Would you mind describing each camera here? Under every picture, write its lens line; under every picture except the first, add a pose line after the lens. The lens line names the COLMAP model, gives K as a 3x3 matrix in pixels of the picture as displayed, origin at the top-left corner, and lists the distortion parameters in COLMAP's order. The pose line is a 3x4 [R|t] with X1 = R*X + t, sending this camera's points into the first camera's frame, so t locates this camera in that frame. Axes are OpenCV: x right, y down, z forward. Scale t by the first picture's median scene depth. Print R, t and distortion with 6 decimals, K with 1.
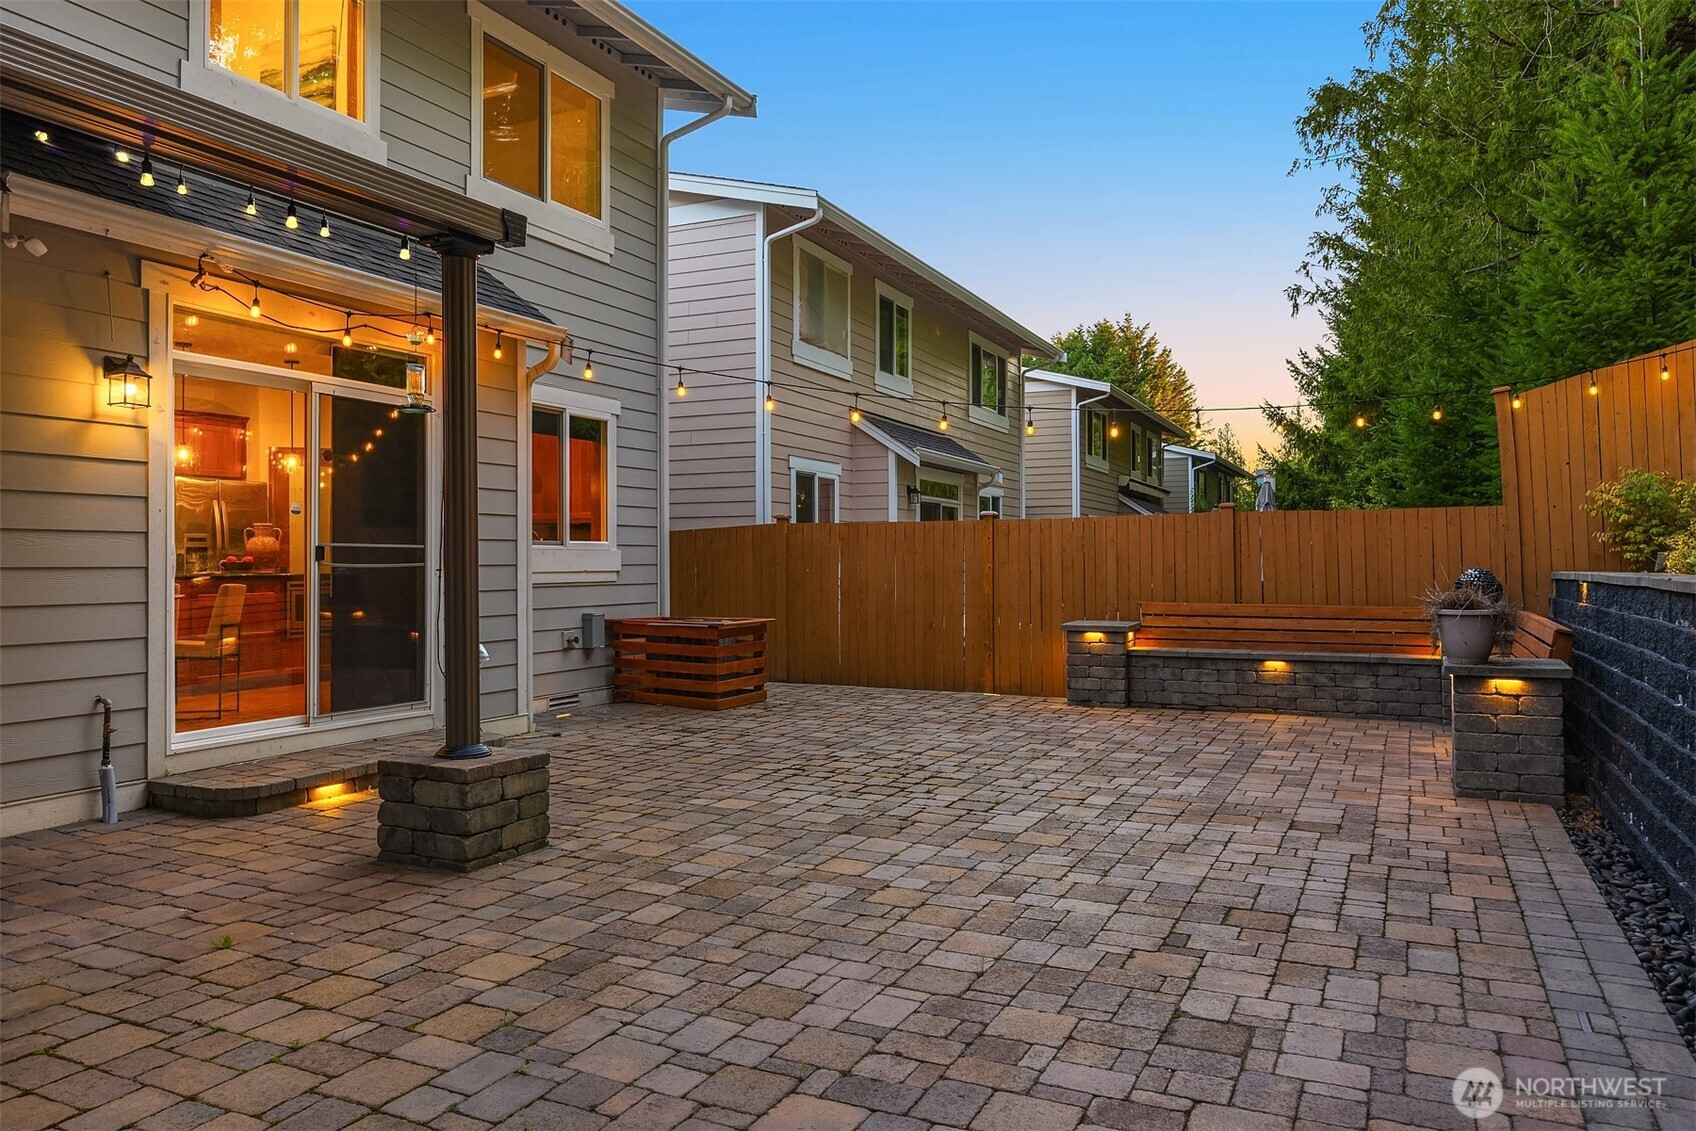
lens RADIAL K [[1136.4, 0, 840.0], [0, 1136.4, 561.1], [0, 0, 1]] dist [0.008489, 0.001015]
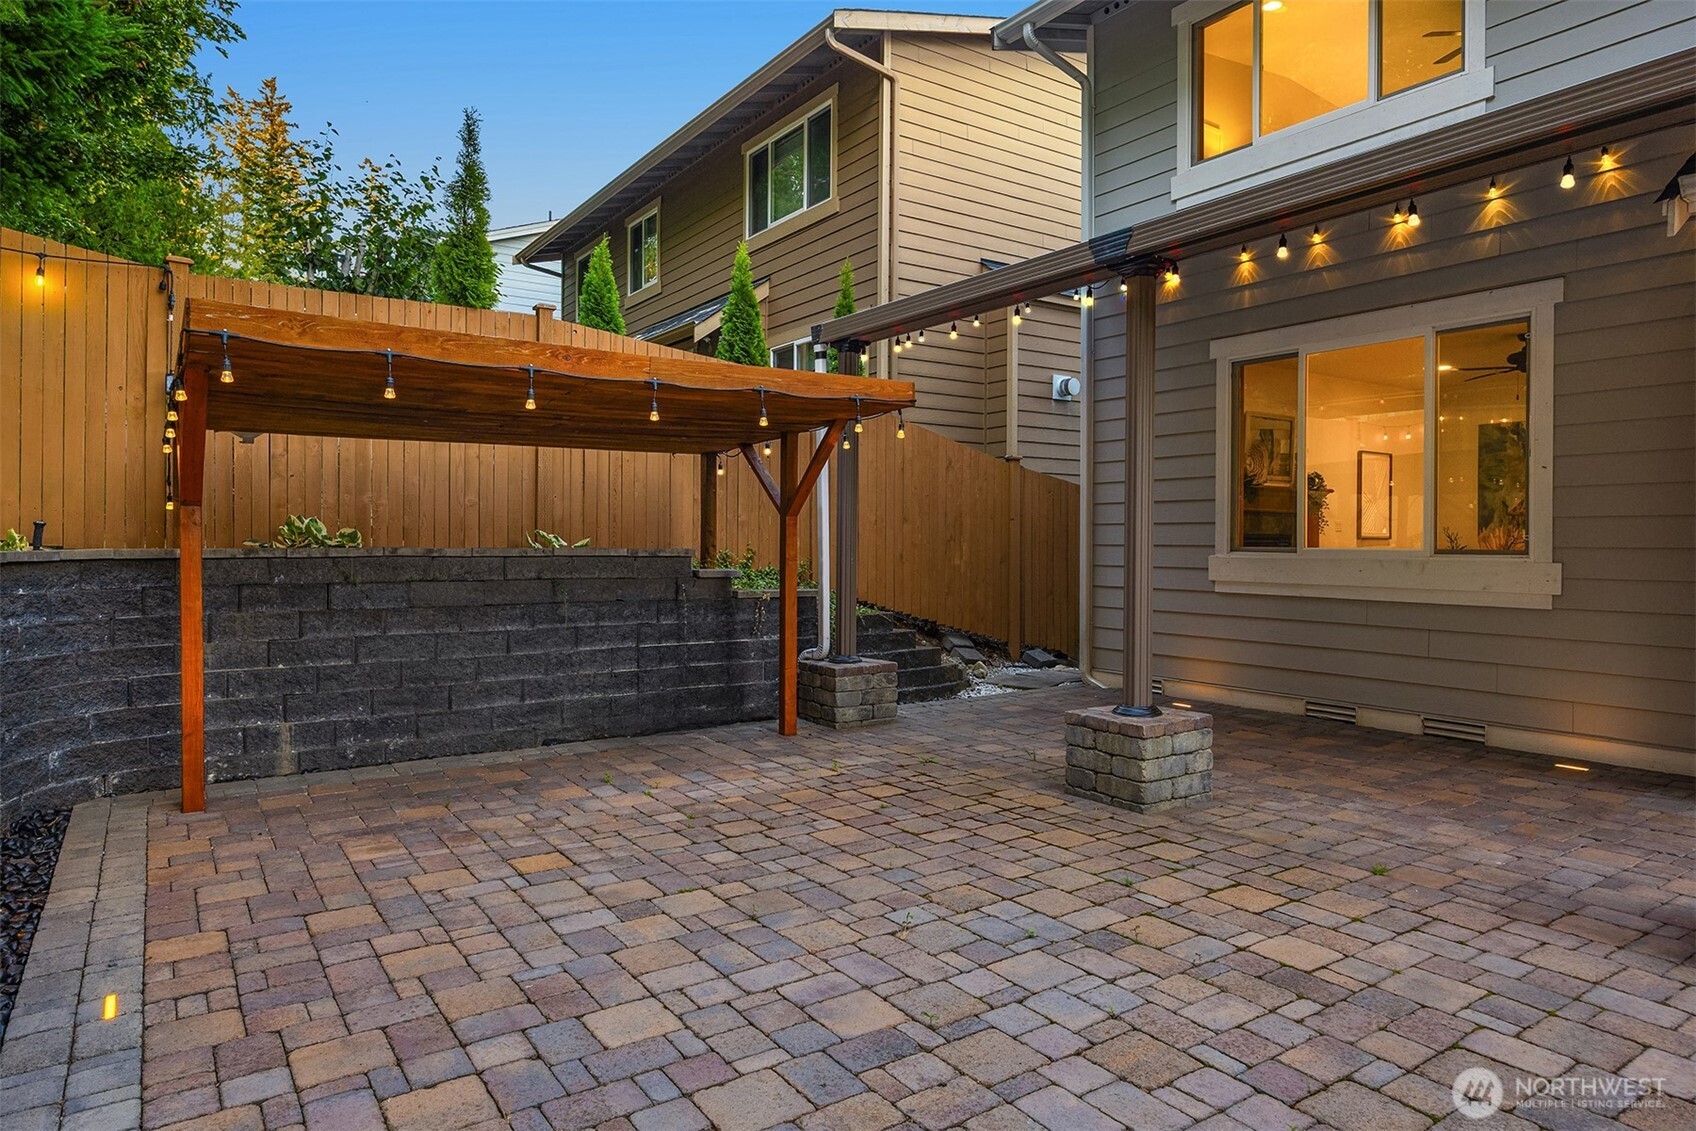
lens RADIAL K [[1040.7, 0, 904.9], [0, 1040.7, 556.8], [0, 0, 1]] dist [-0.007463, 0.003428]
pose [[-0.456581, 0.013733, -0.889576, 0.619344], [-0.001810, 0.999864, 0.016364, -0.001014], [0.889680, 0.009082, -0.456494, 1.048891]]
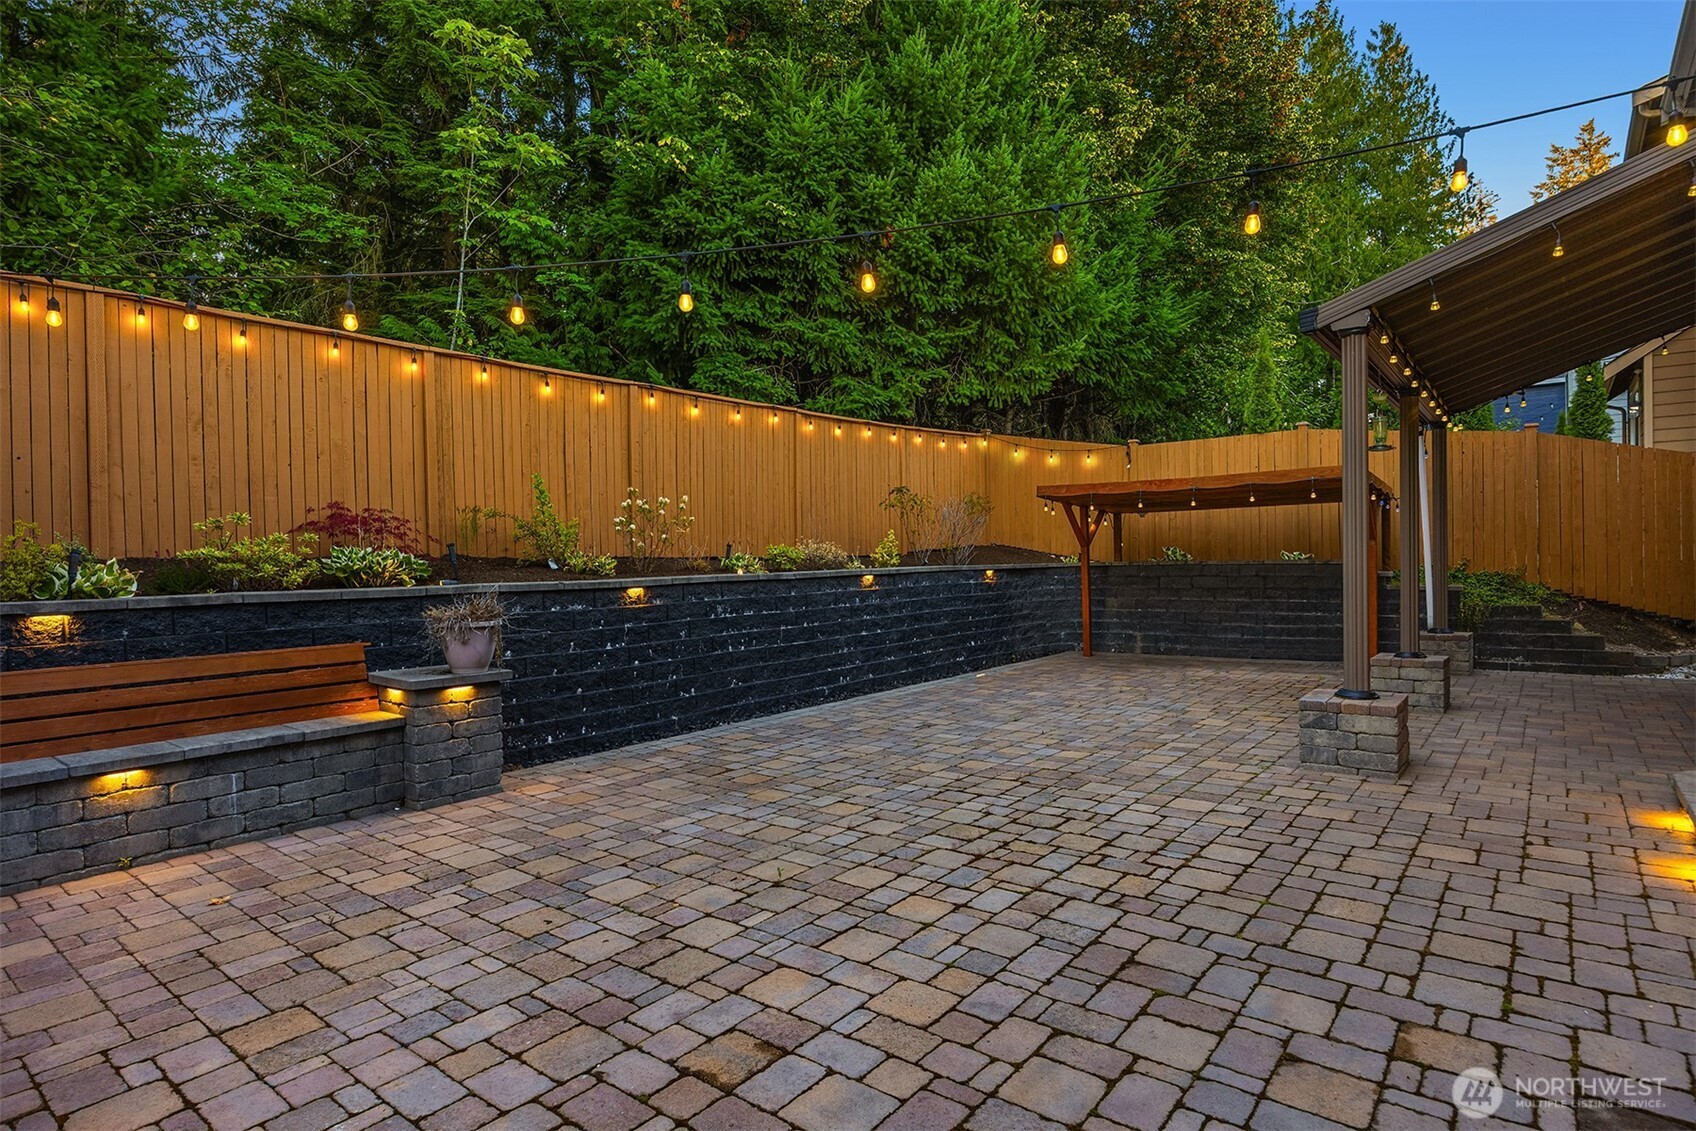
lens RADIAL K [[950.9, 0, 846.8], [0, 950.9, 553.0], [0, 0, 1]] dist [-0.000501, 0.002004]
pose [[-0.982403, 0.020567, 0.185637, 0.076306], [0.019486, 0.999781, -0.007649, -0.013599], [-0.185753, -0.003897, -0.982589, 3.118354]]
